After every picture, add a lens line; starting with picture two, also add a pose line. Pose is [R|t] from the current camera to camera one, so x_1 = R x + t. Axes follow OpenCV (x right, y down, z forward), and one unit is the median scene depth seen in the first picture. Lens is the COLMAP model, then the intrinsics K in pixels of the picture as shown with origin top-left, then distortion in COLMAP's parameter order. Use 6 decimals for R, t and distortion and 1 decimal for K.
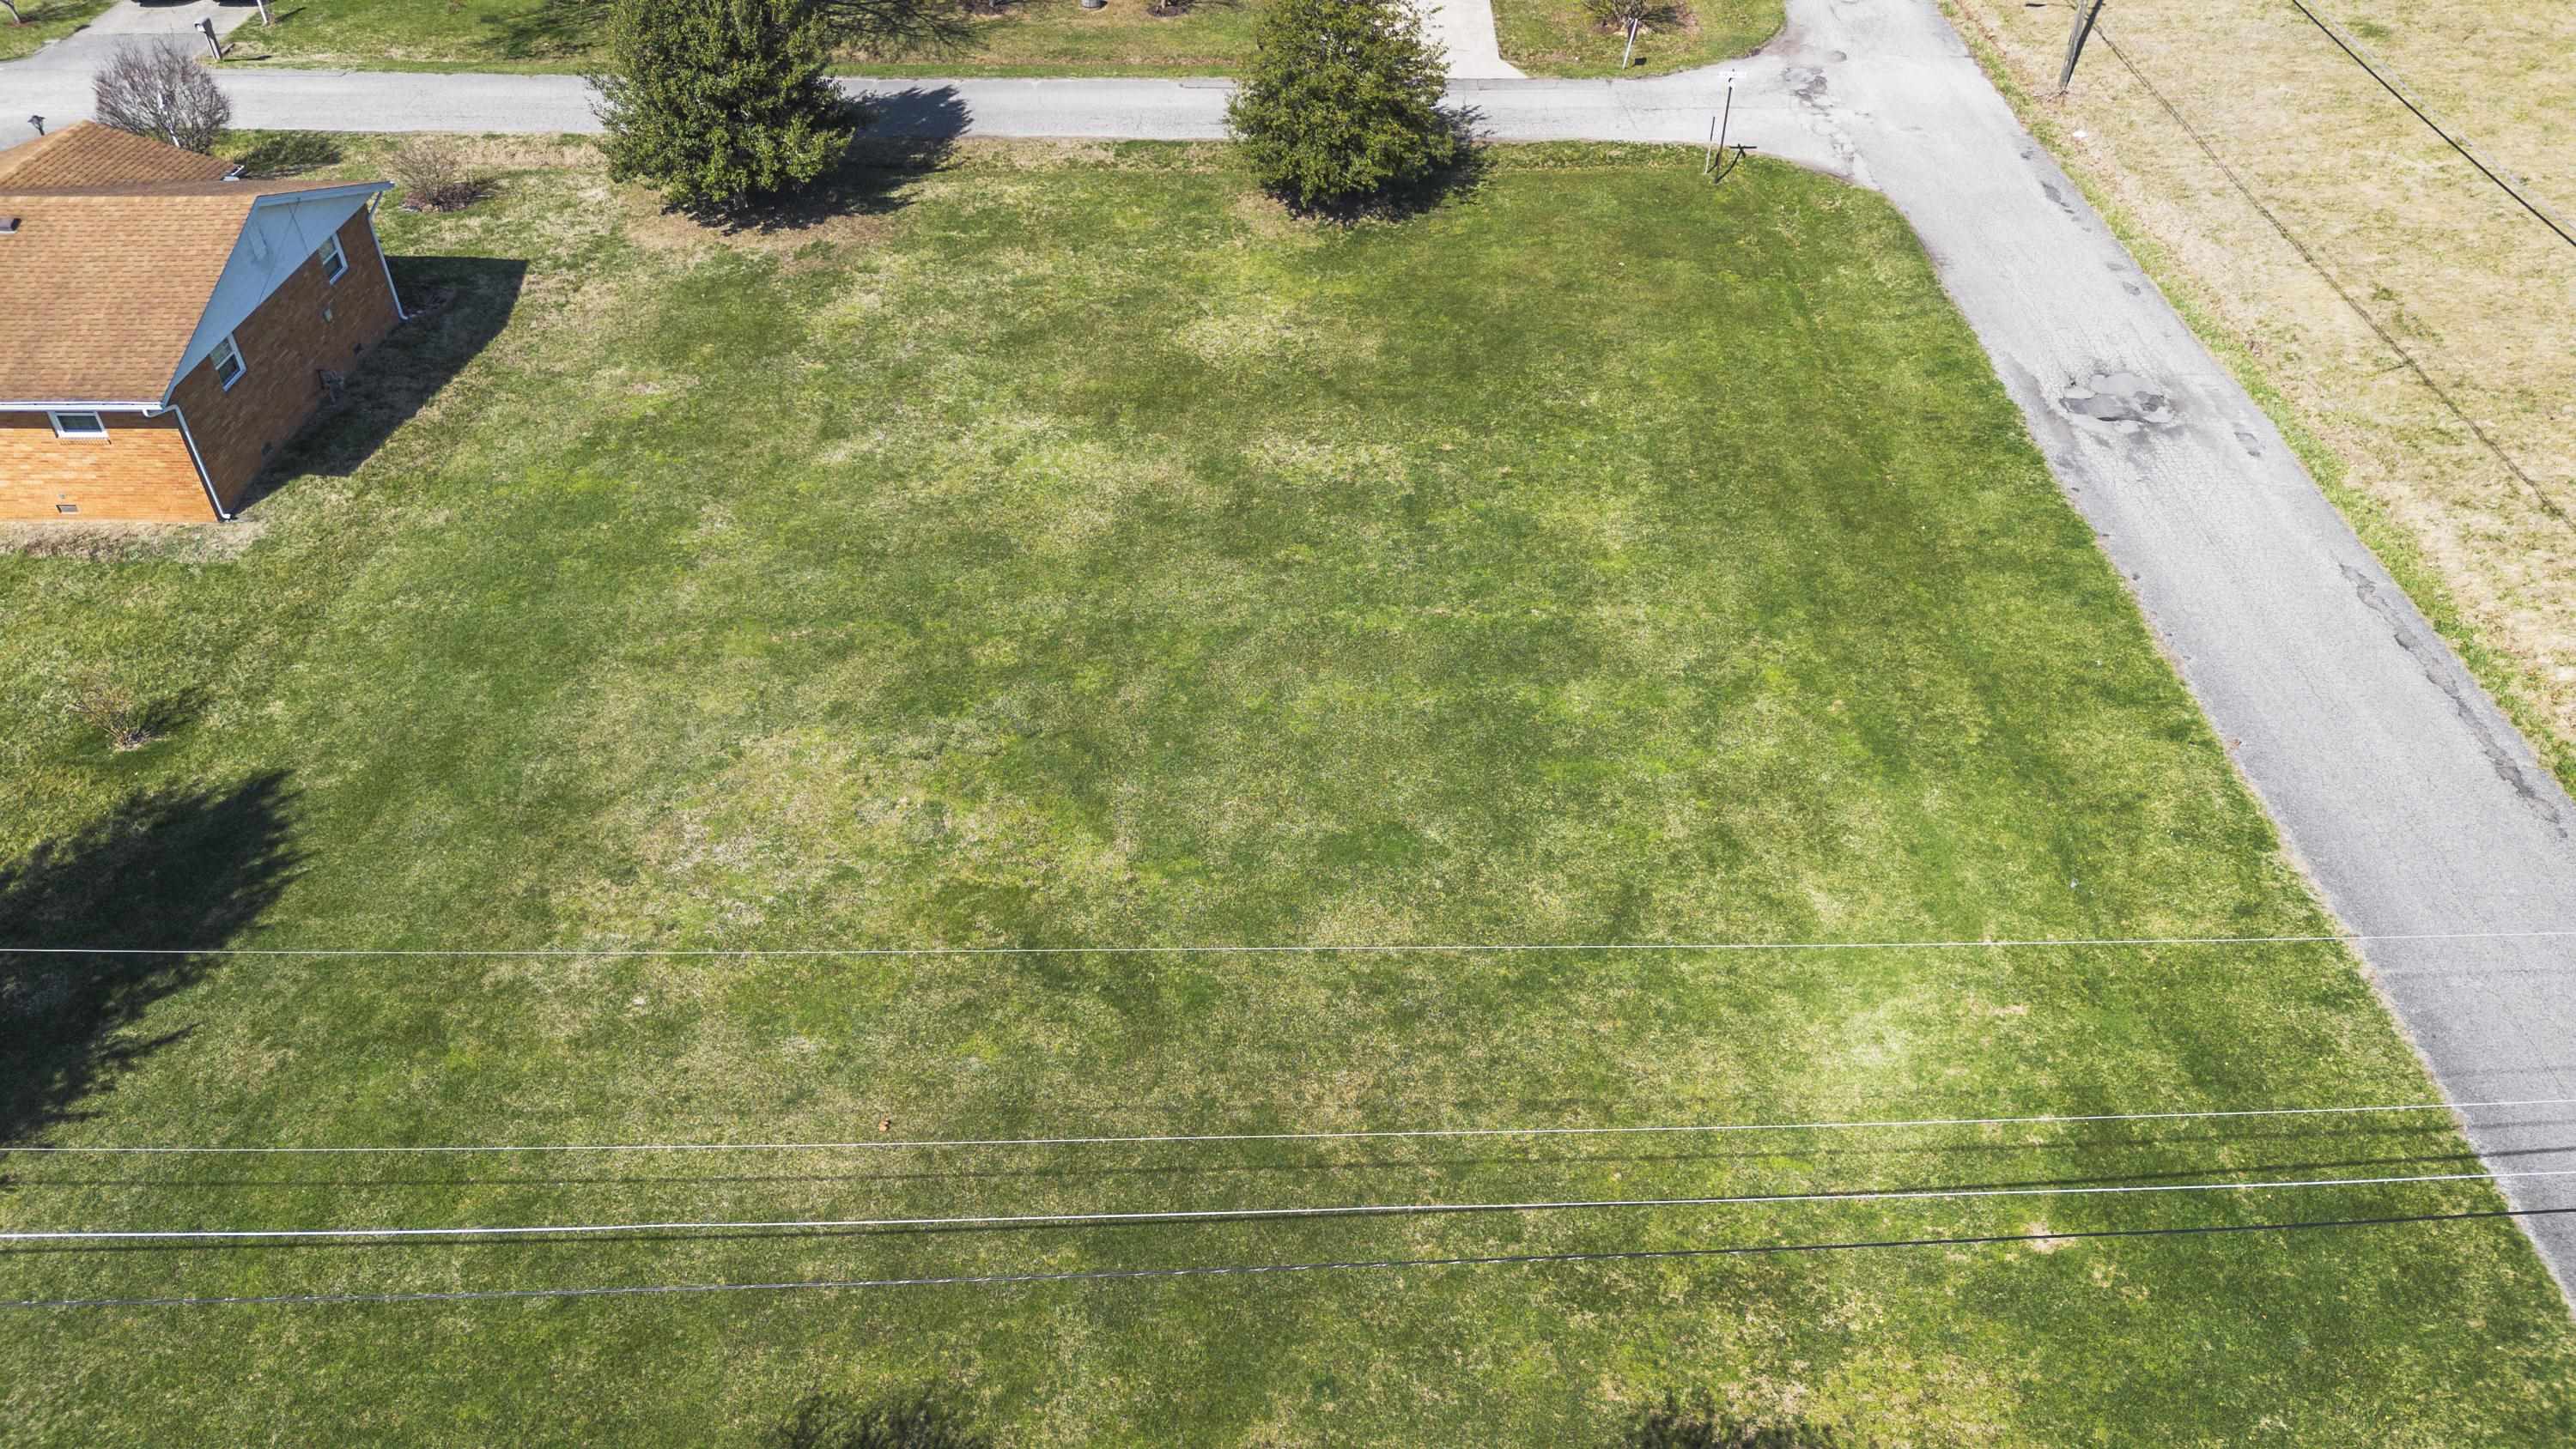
lens RADIAL K [[1815.0, 0, 1295.3], [0, 1815.0, 733.1], [0, 0, 1]] dist [0.059350, -0.060872]
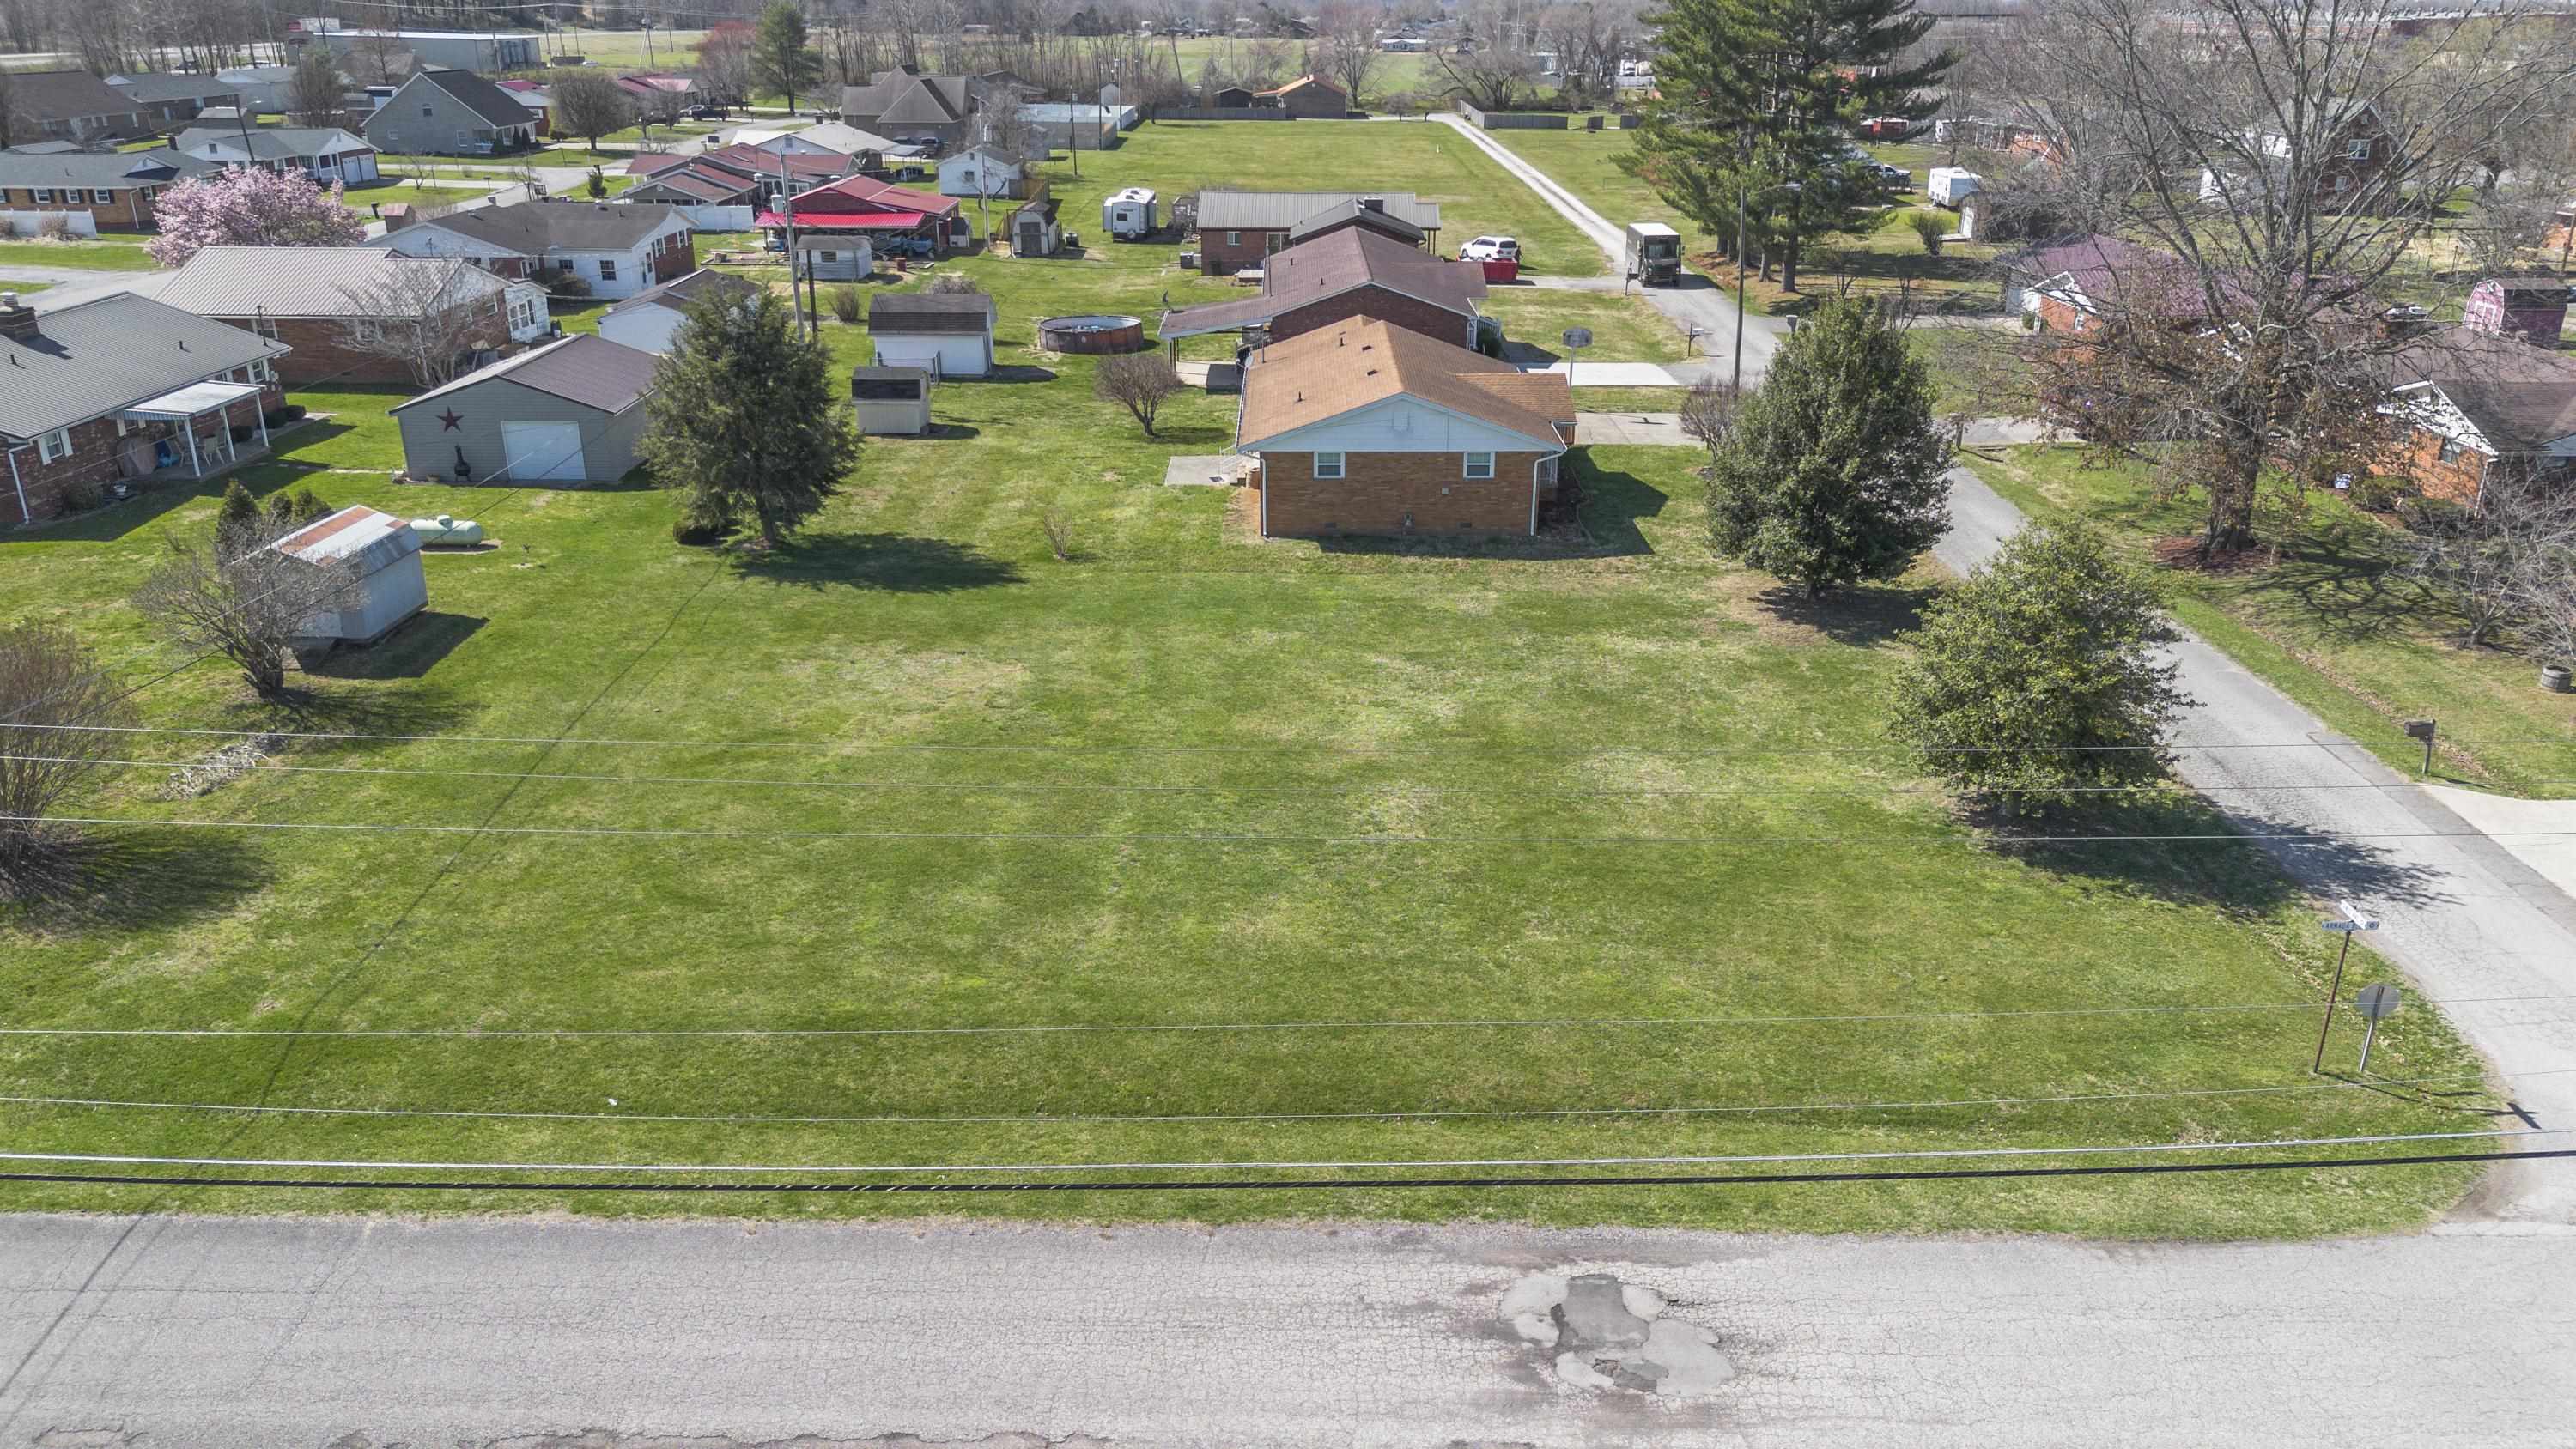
lens RADIAL K [[1815.0, 0, 1297.7], [0, 1815.0, 729.5], [0, 0, 1]] dist [0.059350, -0.060872]
pose [[0.018119, 0.373326, -0.927523, 0.972471], [-0.625473, 0.727971, 0.280788, -0.448341], [0.780036, 0.575053, 0.246695, 0.682745]]
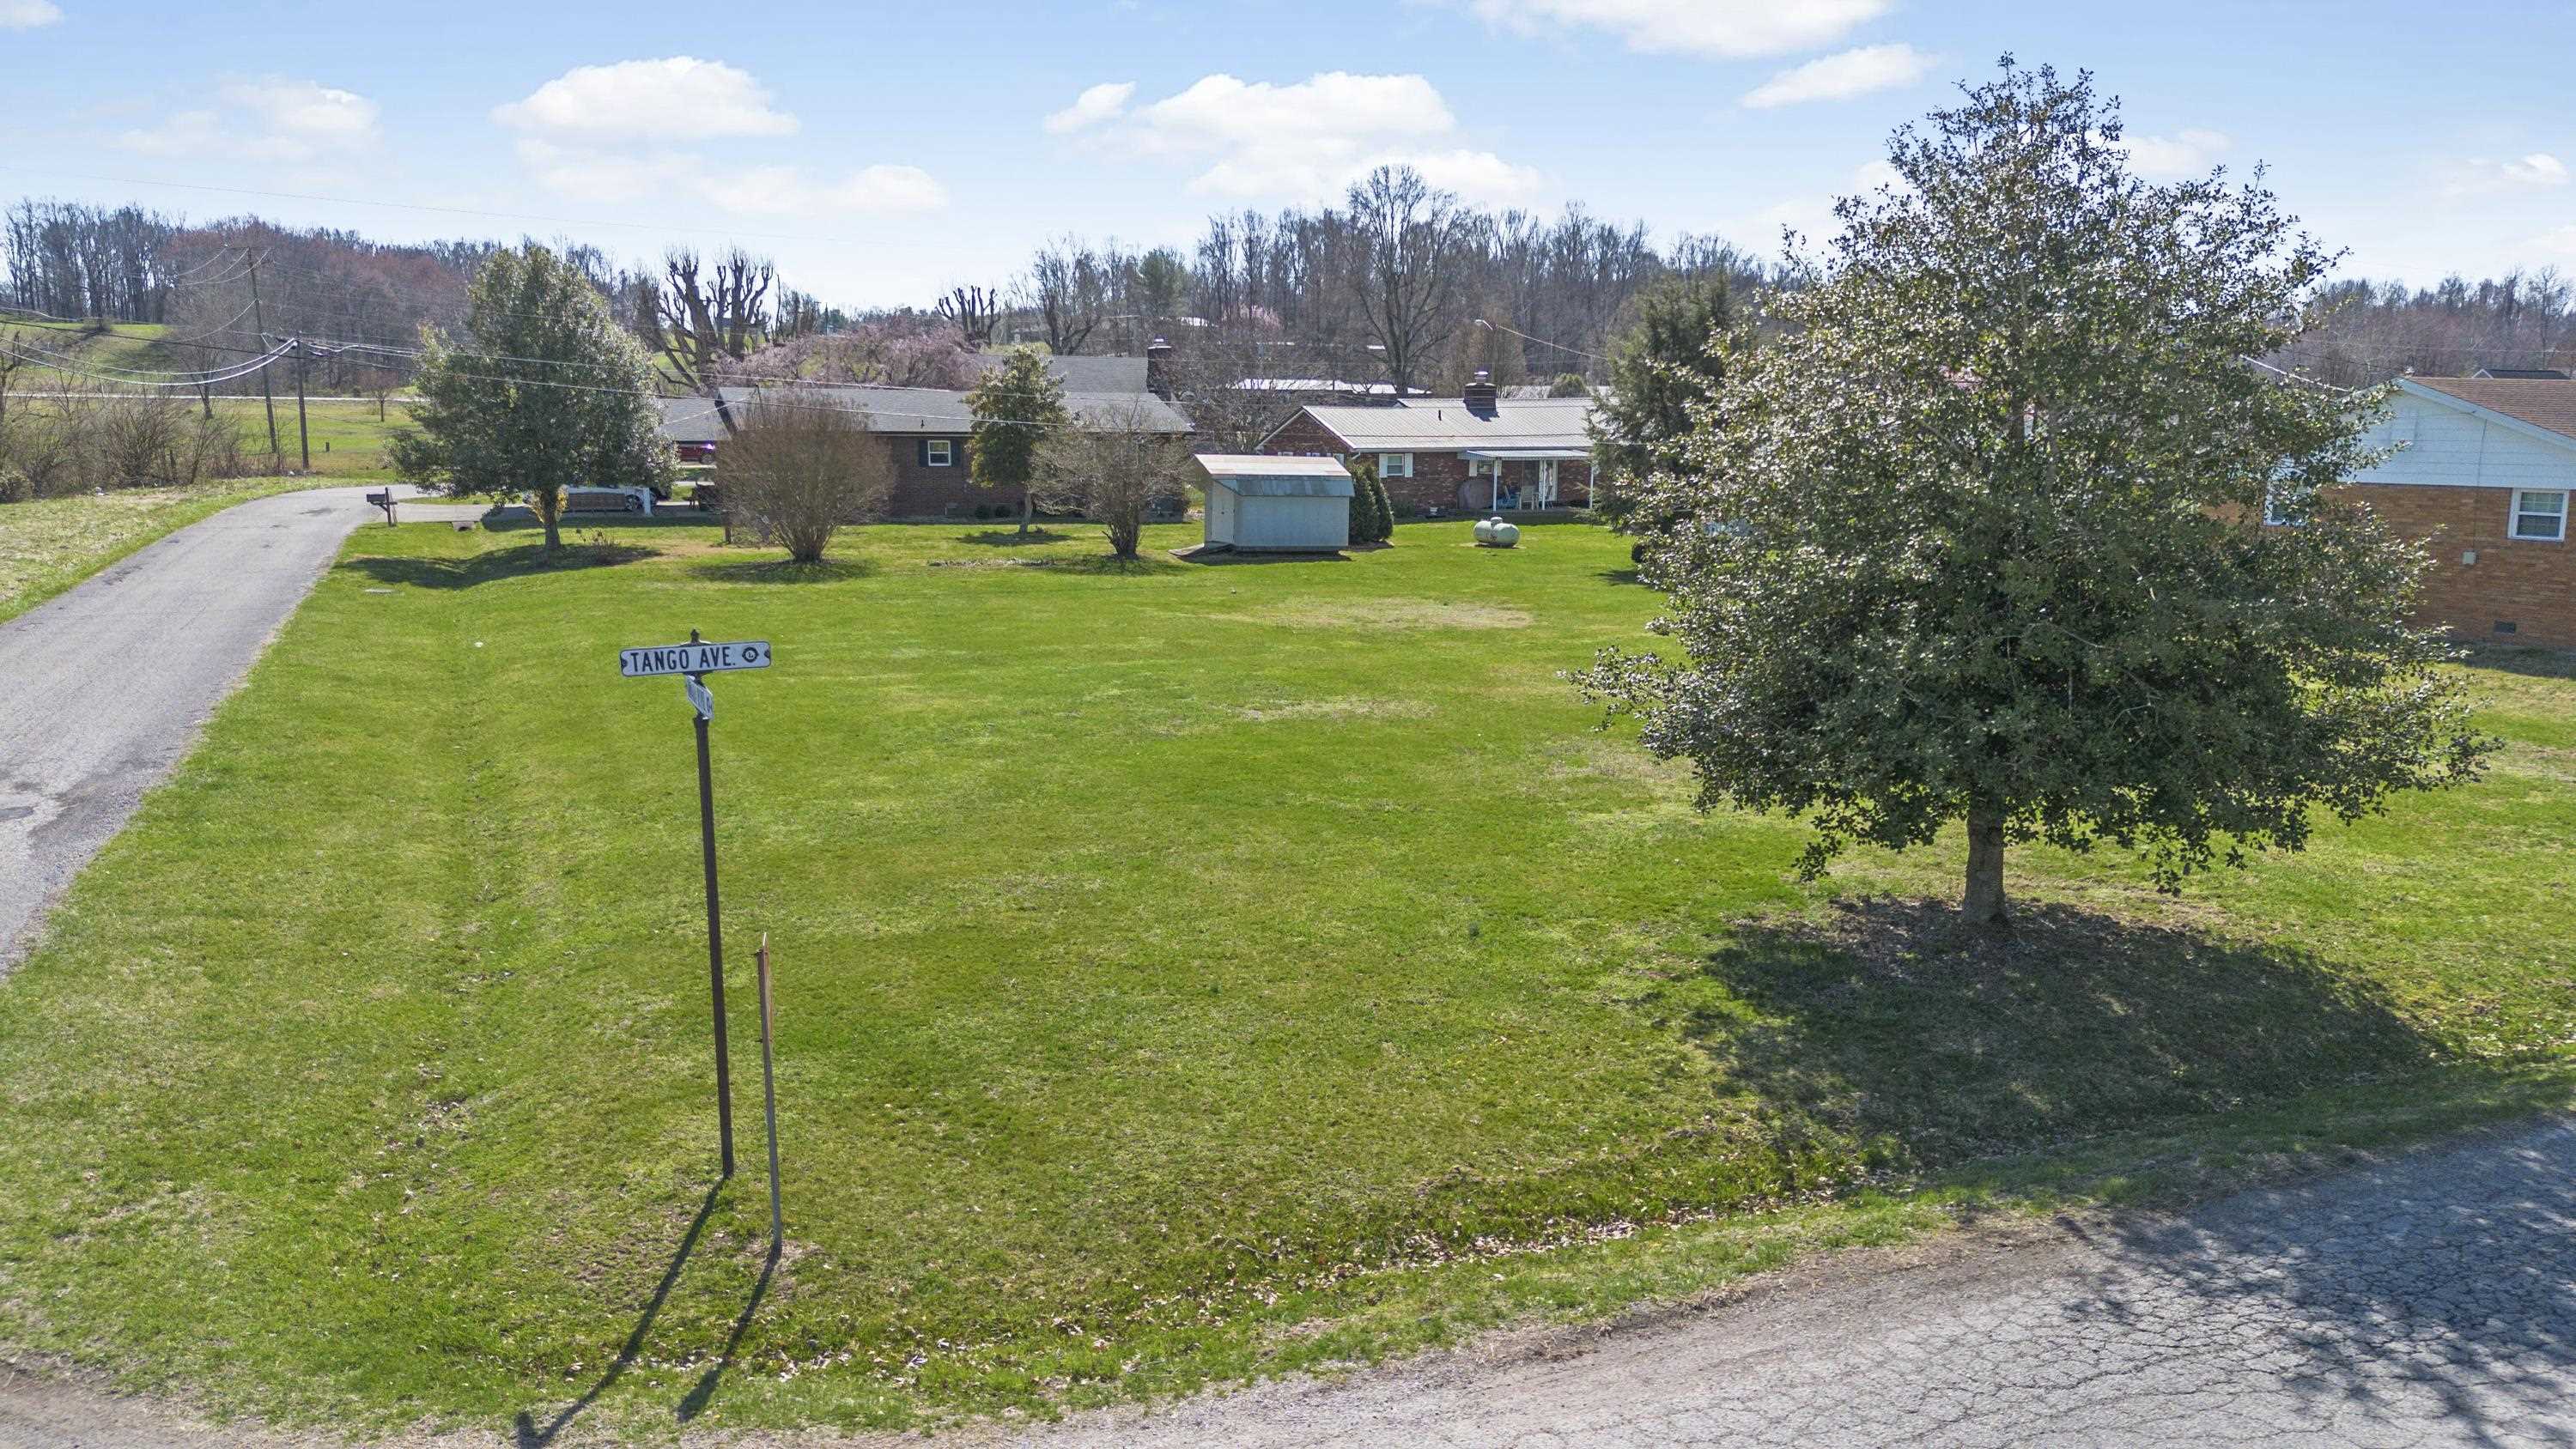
lens RADIAL K [[1815.0, 0, 1292.0], [0, 1815.0, 744.4], [0, 0, 1]] dist [0.059350, -0.060872]
pose [[-0.904670, 0.078721, -0.418778, 0.332925], [-0.262211, 0.671834, 0.692737, -0.641417], [0.335882, 0.736507, -0.587147, 1.443107]]
